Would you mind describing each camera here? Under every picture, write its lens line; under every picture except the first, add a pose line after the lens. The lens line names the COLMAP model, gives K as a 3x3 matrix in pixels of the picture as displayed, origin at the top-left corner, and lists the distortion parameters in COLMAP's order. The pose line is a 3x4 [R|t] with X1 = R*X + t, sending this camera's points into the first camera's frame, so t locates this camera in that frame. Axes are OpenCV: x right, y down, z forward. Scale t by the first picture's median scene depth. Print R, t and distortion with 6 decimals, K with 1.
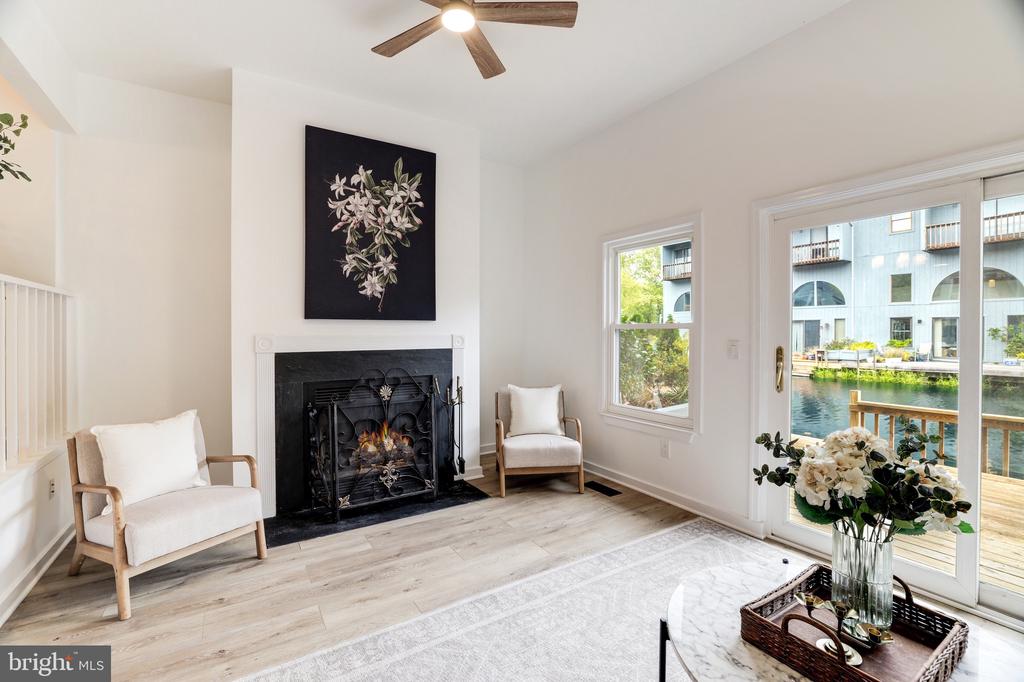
lens RADIAL K [[442.5, 0, 509.9], [0, 442.5, 336.8], [0, 0, 1]] dist [-0.020512, 0.002982]
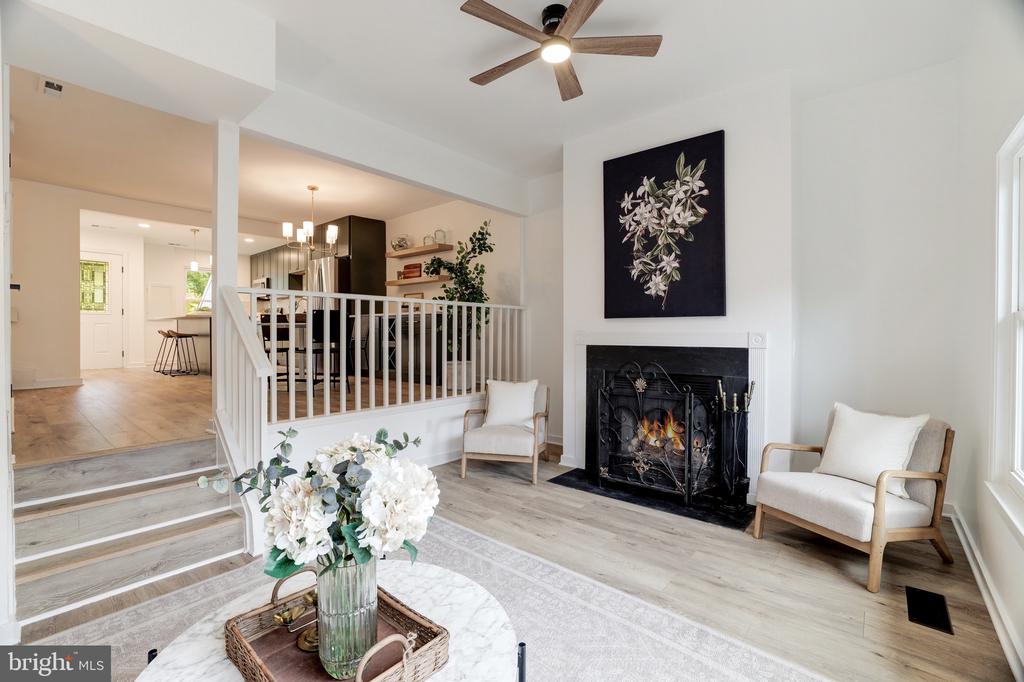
lens RADIAL K [[442.5, 0, 511.4], [0, 442.5, 335.9], [0, 0, 1]] dist [-0.020512, 0.002982]
pose [[0.312470, 0.013838, -0.949827, 0.597547], [-0.011396, 0.999877, 0.010818, -0.001563], [0.949859, 0.007444, 0.312589, 0.342921]]
